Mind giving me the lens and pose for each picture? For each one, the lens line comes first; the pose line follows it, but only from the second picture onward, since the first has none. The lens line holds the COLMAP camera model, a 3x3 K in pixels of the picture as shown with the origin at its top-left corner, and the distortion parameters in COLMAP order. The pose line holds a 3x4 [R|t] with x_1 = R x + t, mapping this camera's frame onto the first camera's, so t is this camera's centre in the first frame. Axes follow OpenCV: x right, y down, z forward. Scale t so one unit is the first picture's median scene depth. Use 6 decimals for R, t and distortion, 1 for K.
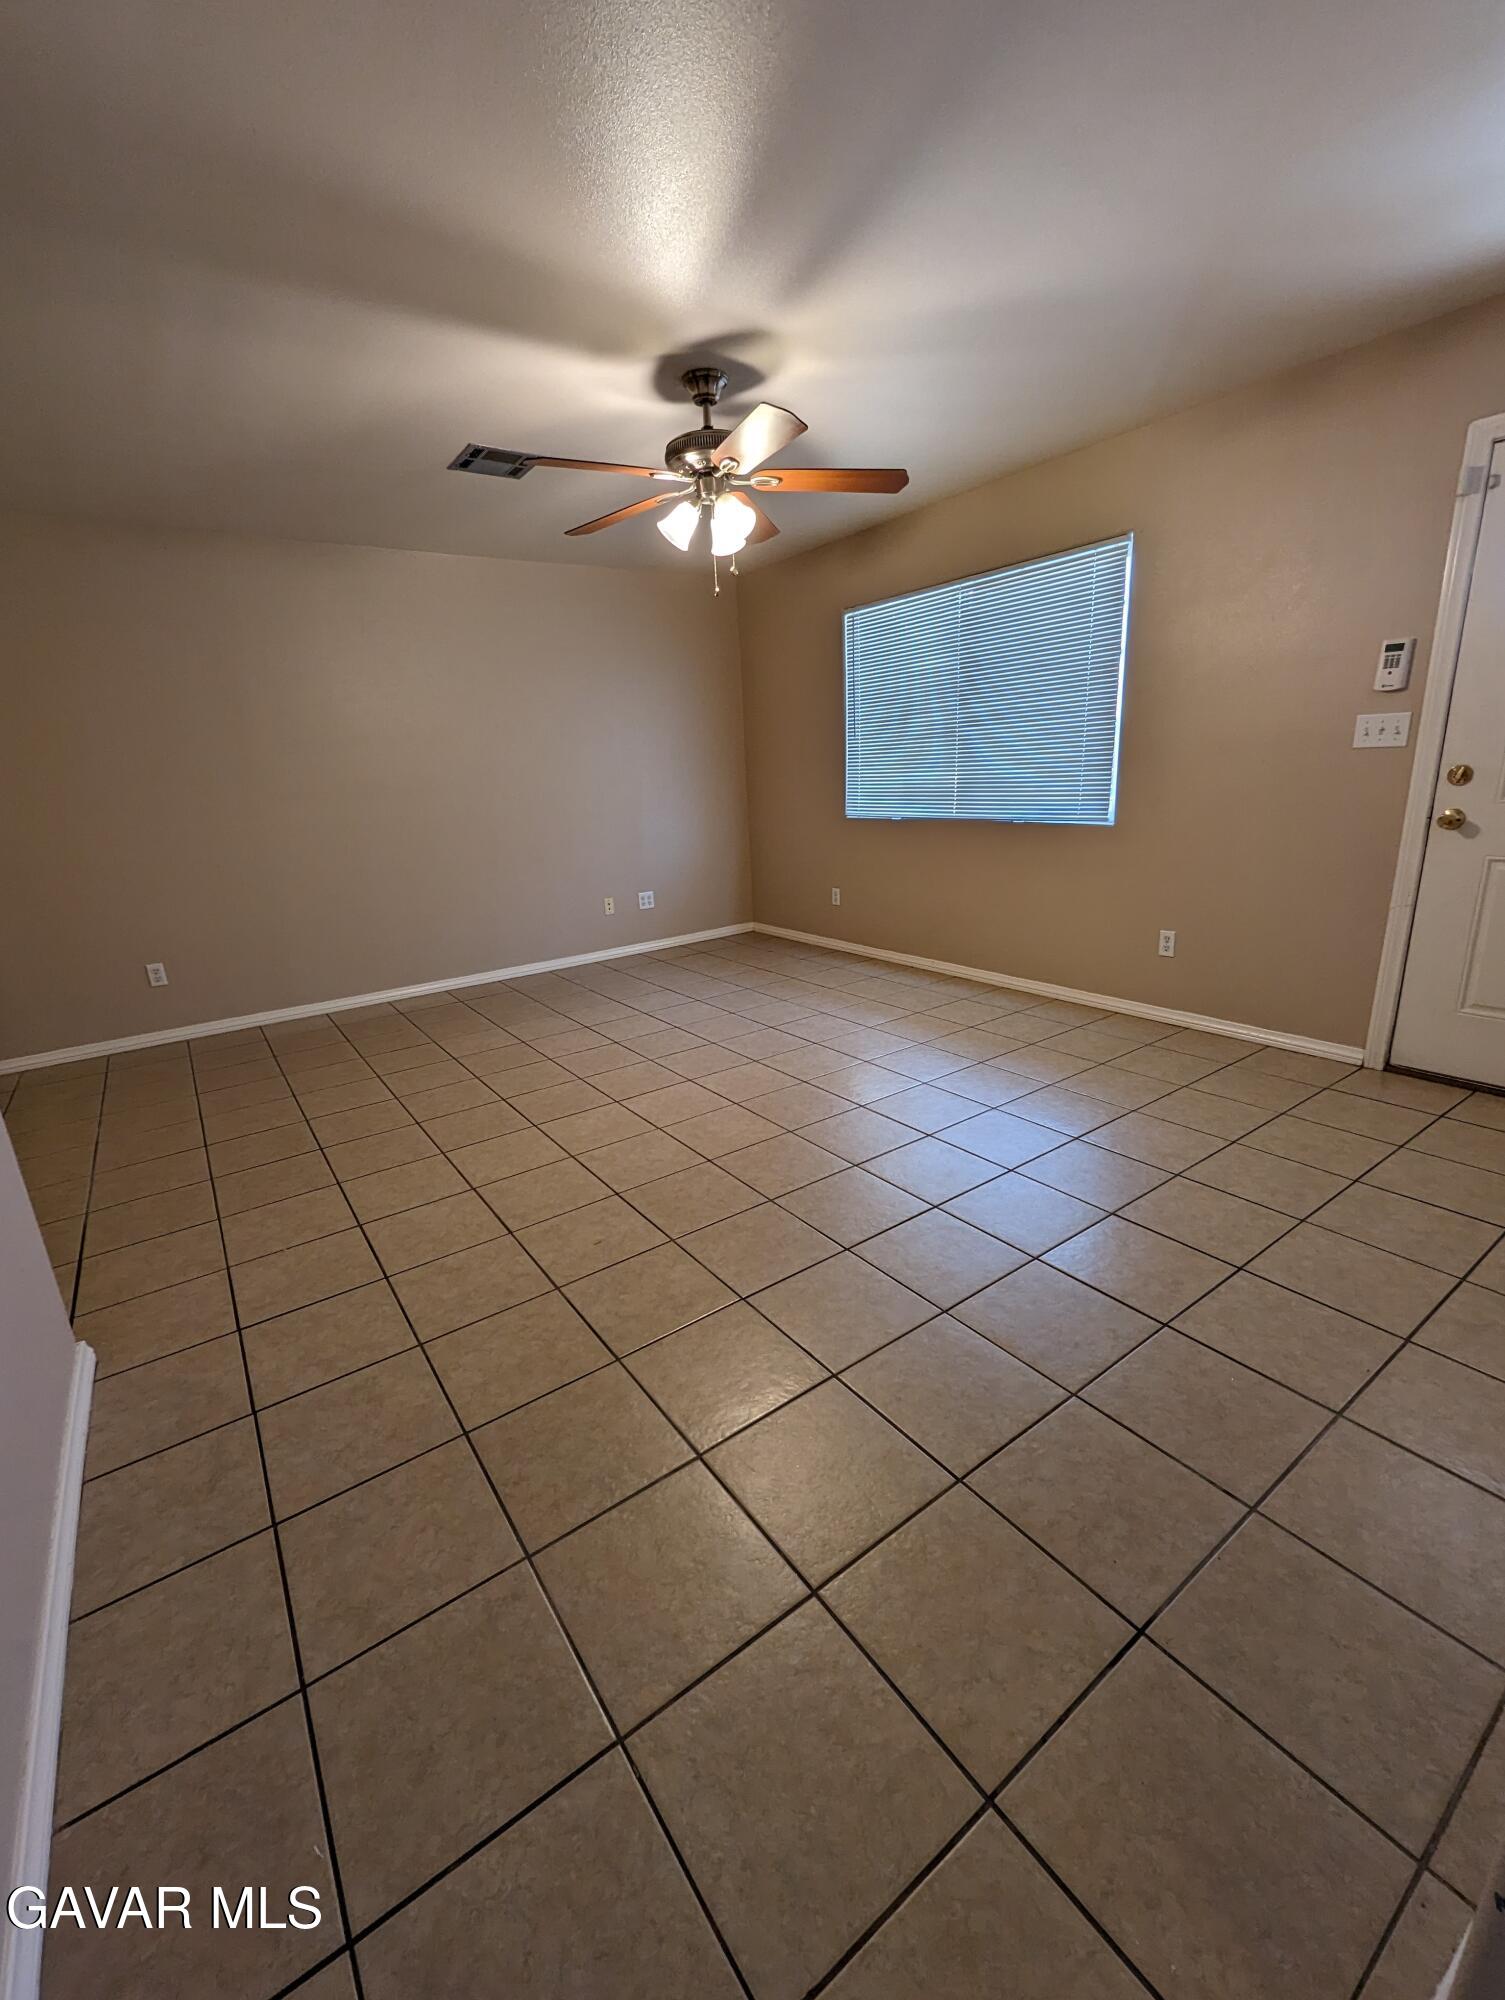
lens RADIAL K [[823.3, 0, 756.7], [0, 823.3, 1007.7], [0, 0, 1]] dist [-0.003958, -0.000708]
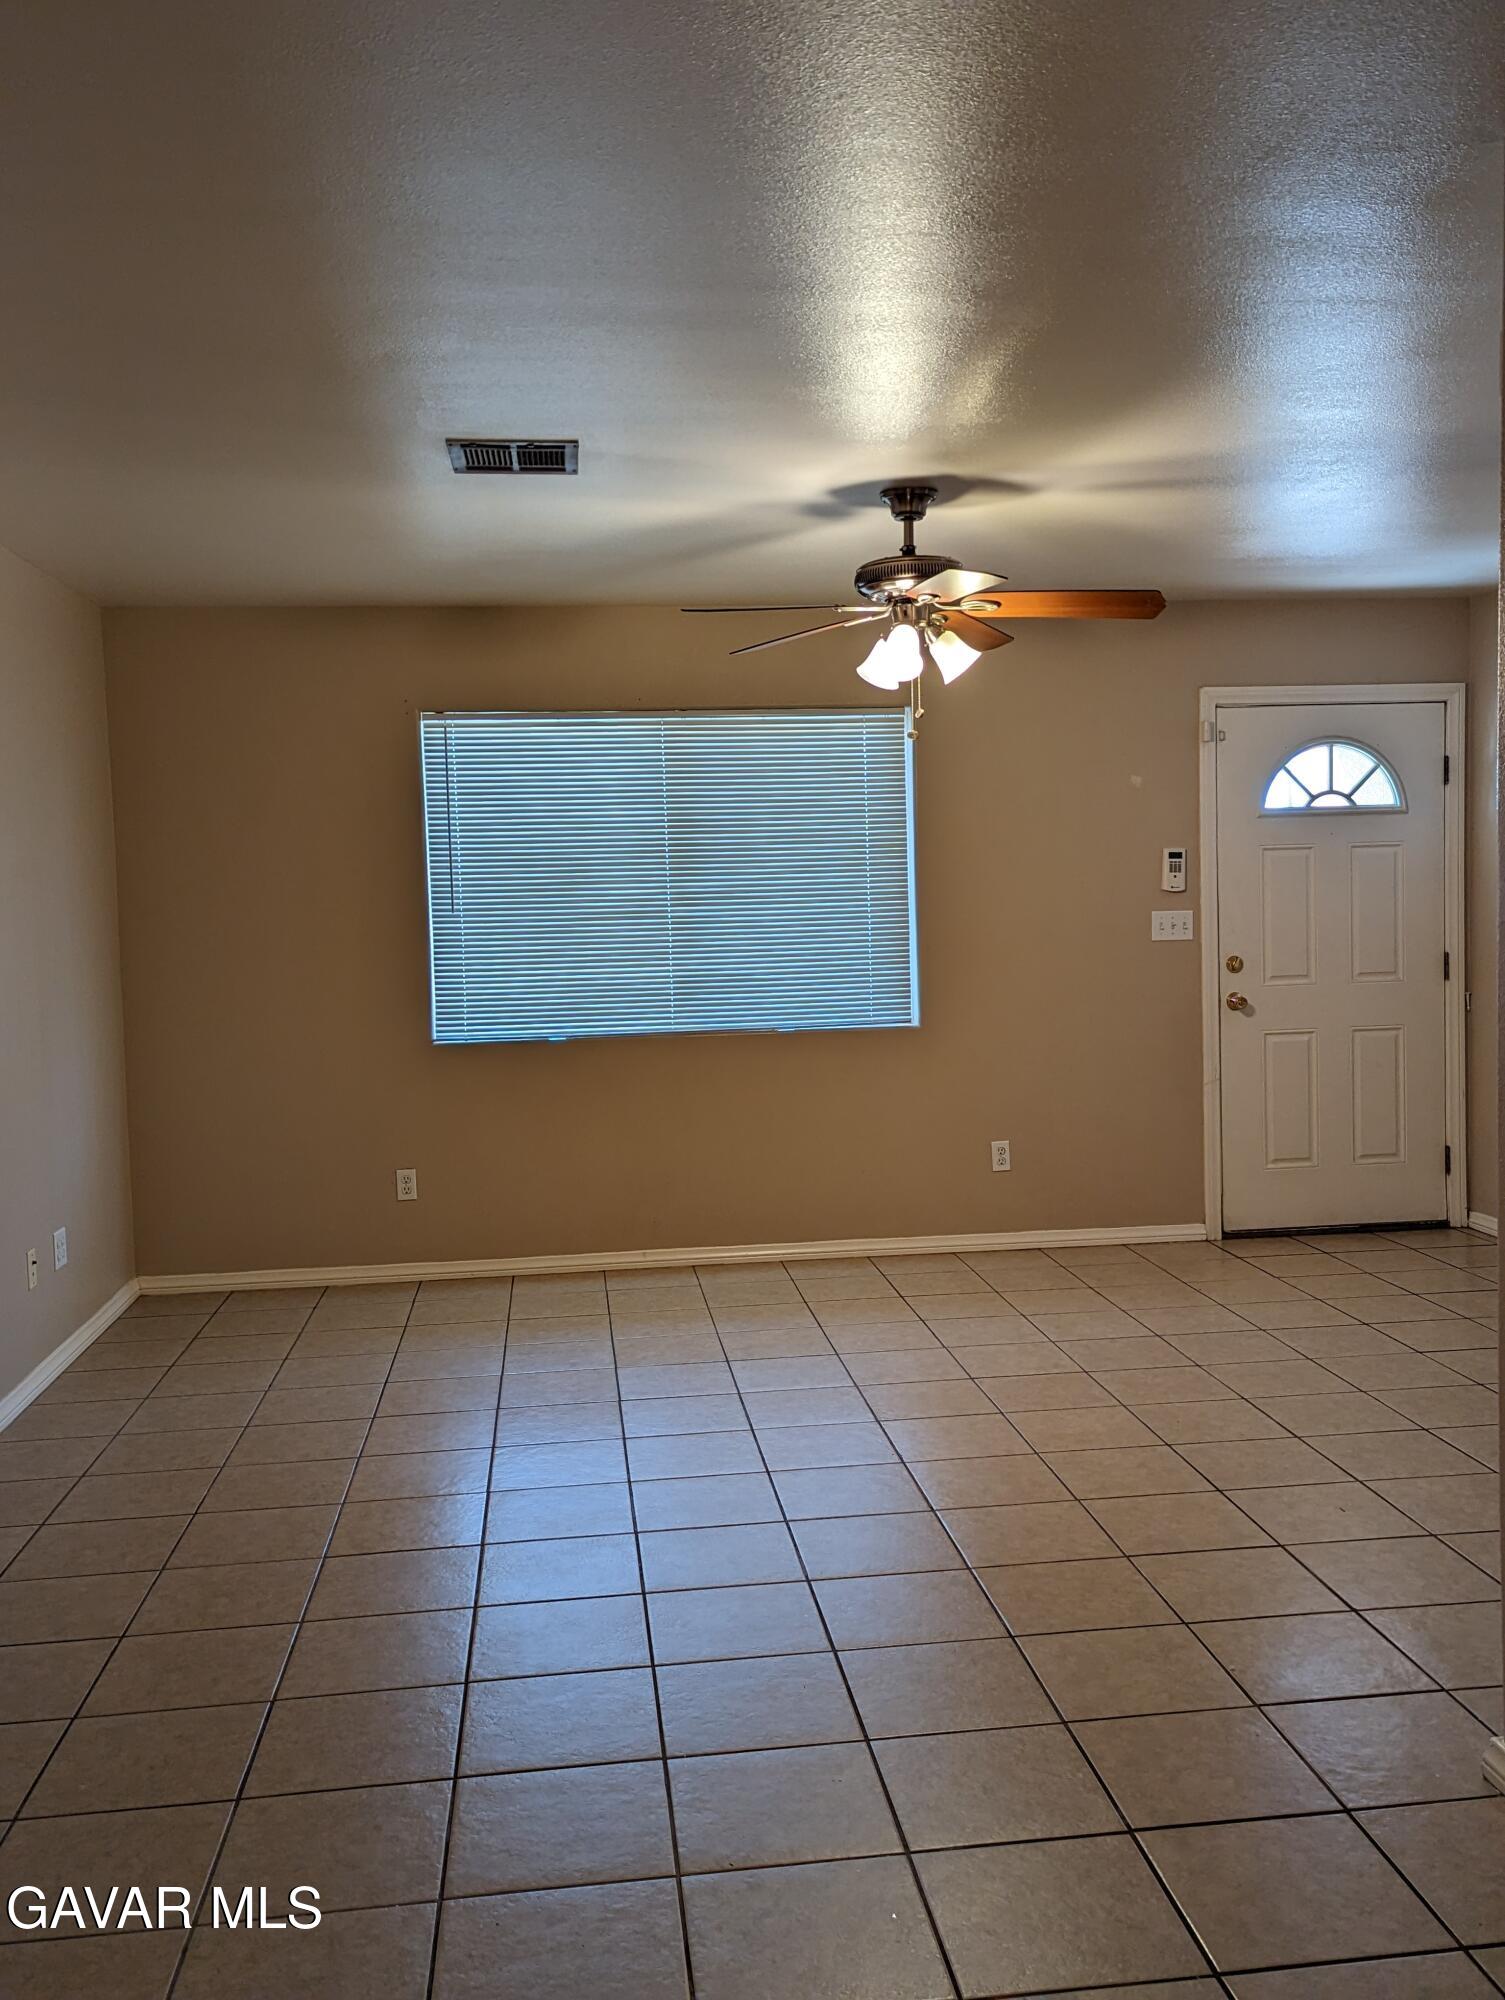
lens RADIAL K [[1690.7, 0, 757.6], [0, 1690.7, 992.9], [0, 0, 1]] dist [0.056150, -0.000029]
pose [[0.485055, -0.008082, 0.874446, -1.167572], [0.249539, 0.959660, -0.129550, -0.076060], [-0.838124, 0.281048, 0.467505, 0.339268]]
